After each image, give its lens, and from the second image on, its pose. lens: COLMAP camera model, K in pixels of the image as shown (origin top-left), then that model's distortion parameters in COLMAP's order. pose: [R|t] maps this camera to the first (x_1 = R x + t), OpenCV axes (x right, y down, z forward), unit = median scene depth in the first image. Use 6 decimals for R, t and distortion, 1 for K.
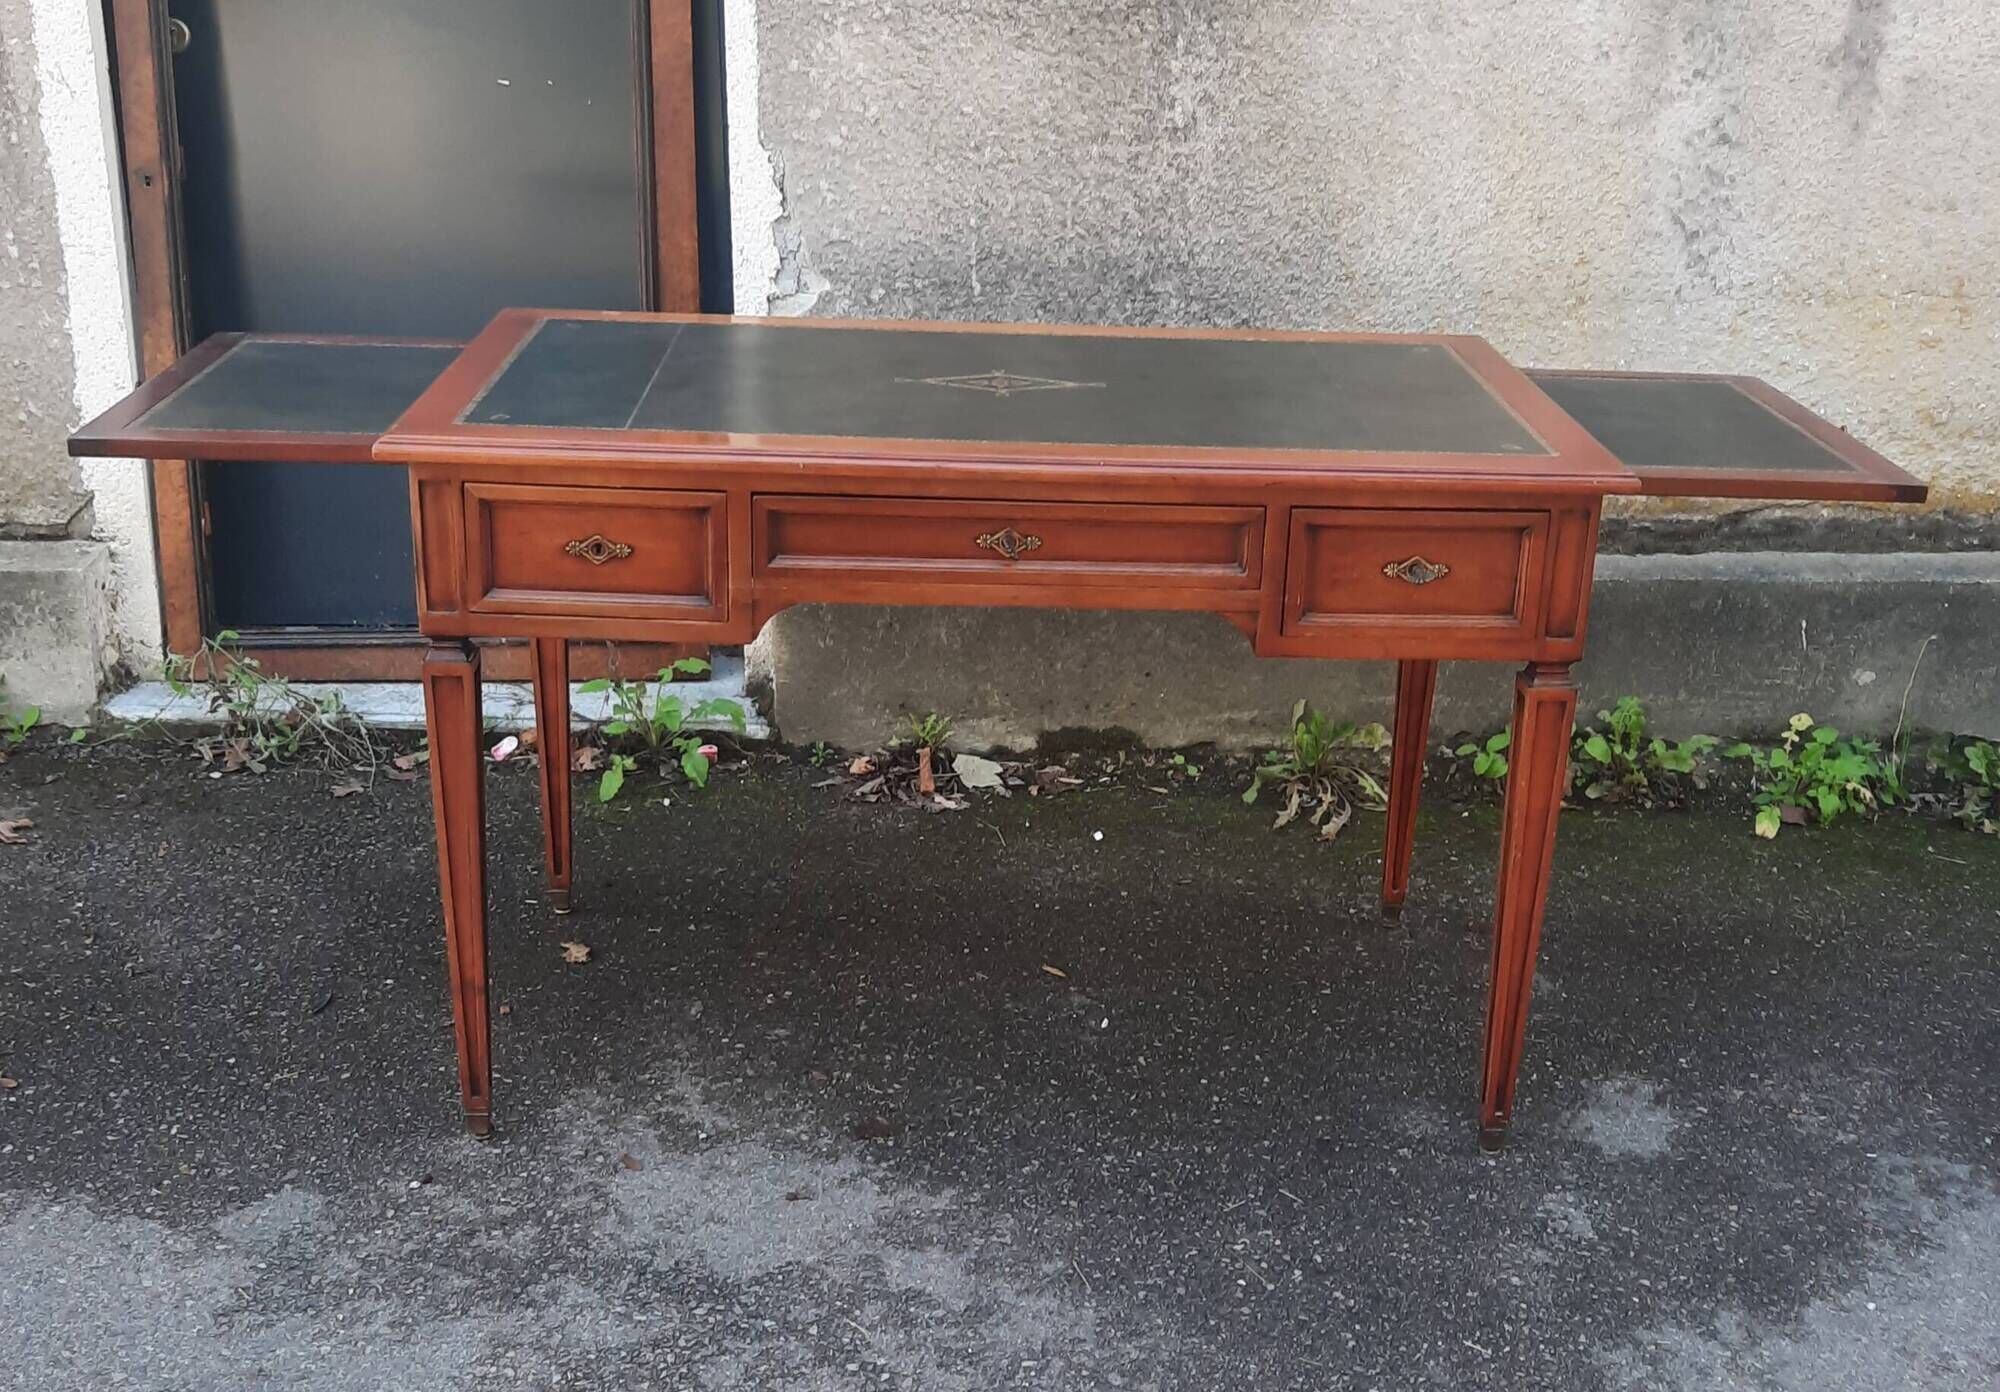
lens RADIAL K [[2443.1, 0, 924.2], [0, 2443.1, 684.7], [0, 0, 1]] dist [0.045509, 0.000000]
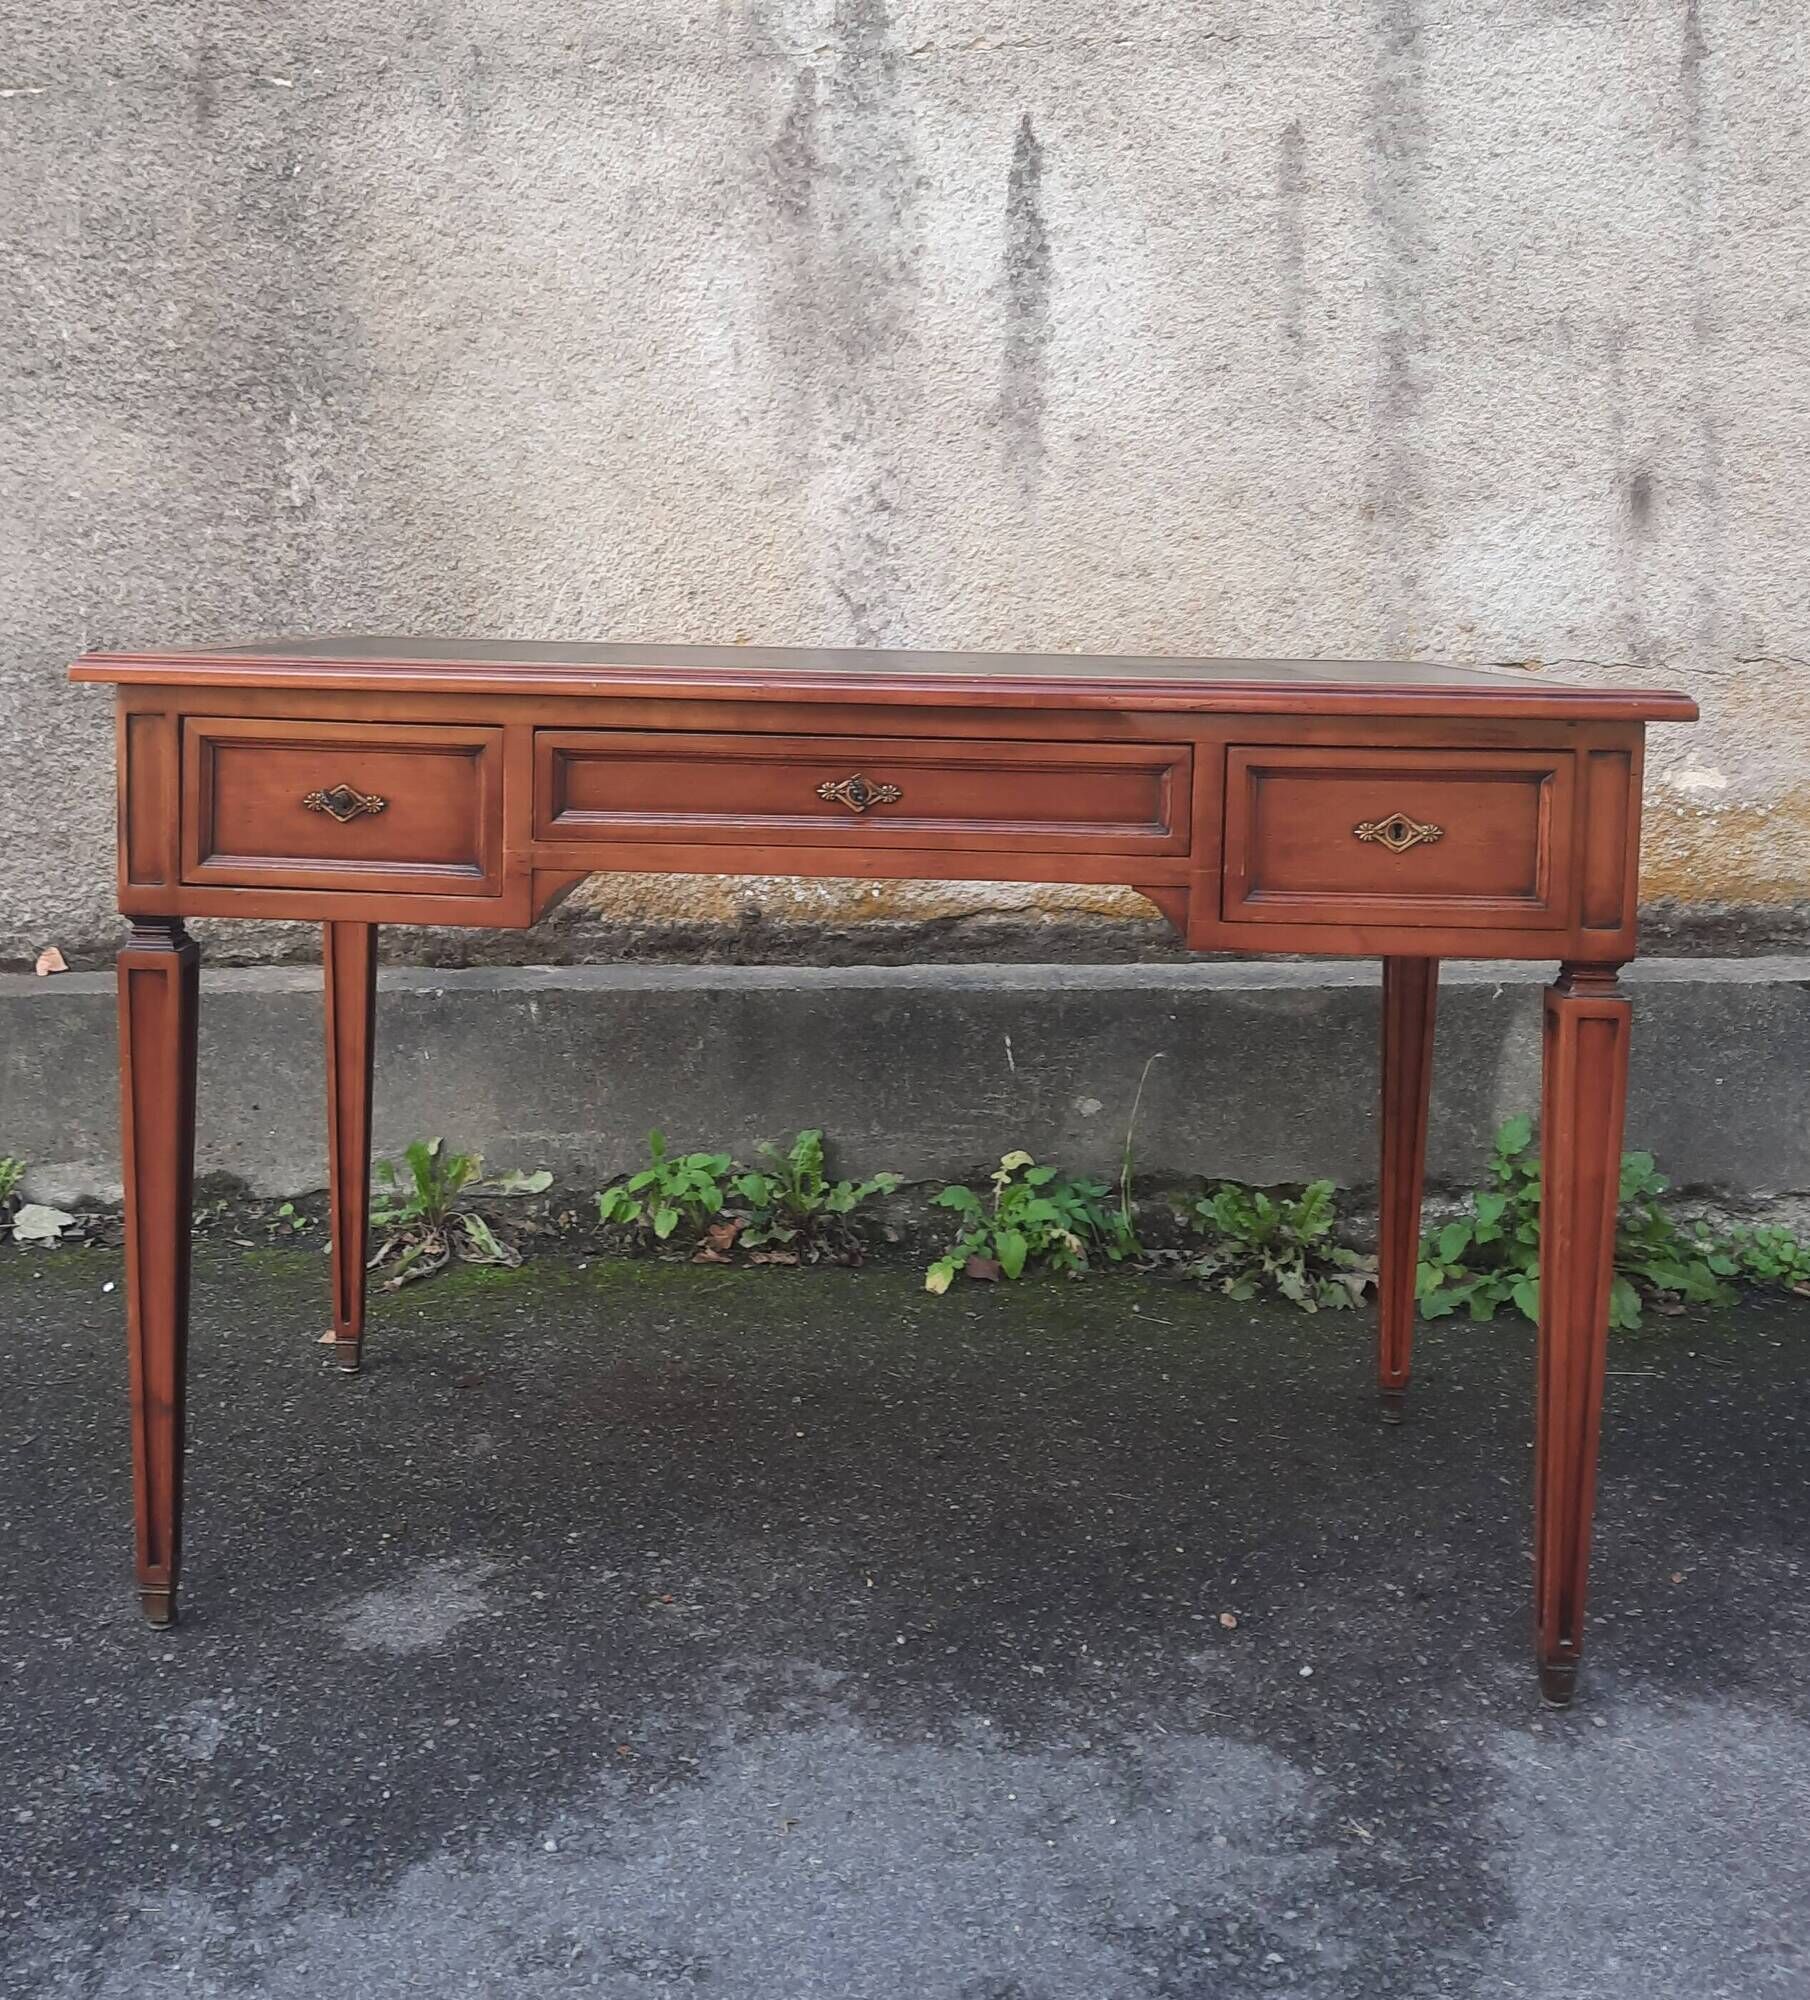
lens RADIAL K [[2207.2, 0, 778.0], [0, 2207.2, 705.4], [0, 0, 1]] dist [0.018871, 0.000000]
pose [[0.995498, -0.022244, -0.092133, 0.357865], [-0.005247, 0.957646, -0.287900, 0.085270], [0.094635, 0.287087, 0.953218, 0.234511]]
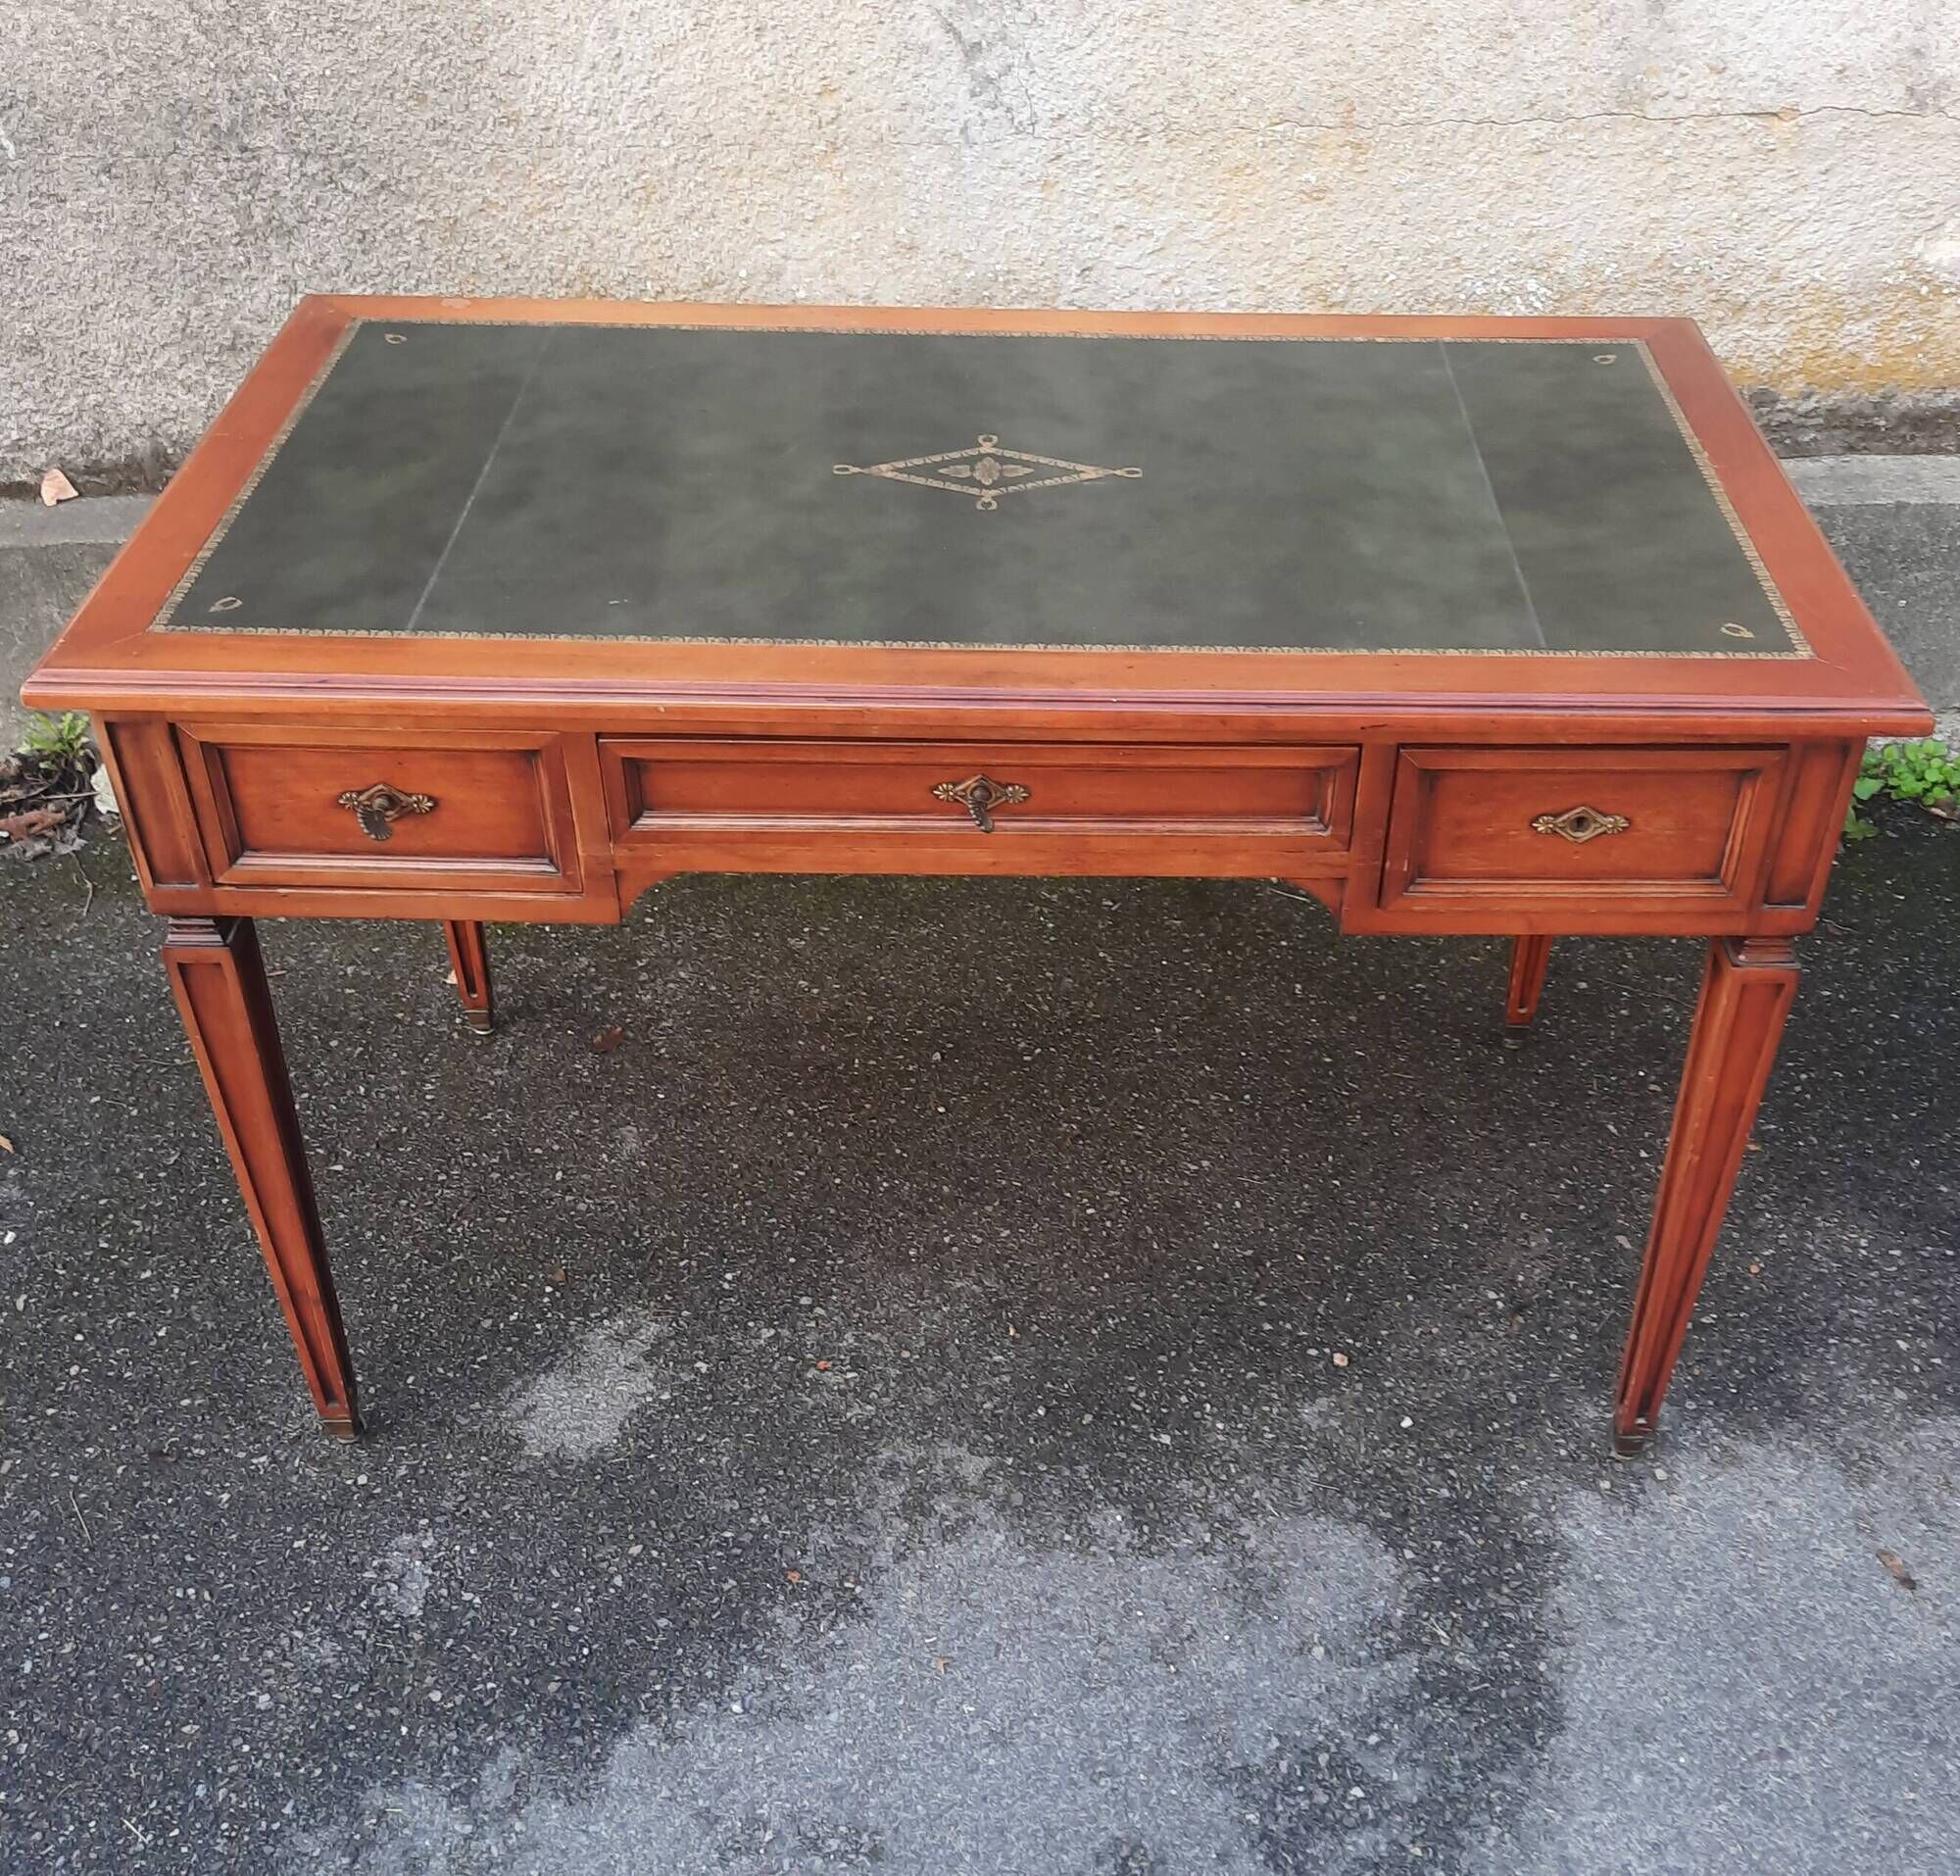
lens RADIAL K [[2290.2, 0, 1056.5], [0, 2290.2, 1006.4], [0, 0, 1]] dist [0.019561, 0.000000]
pose [[0.999083, -0.011379, -0.041287, 0.362846], [0.023933, 0.947813, 0.317927, -0.130647], [0.035515, -0.318624, 0.947216, 0.273392]]
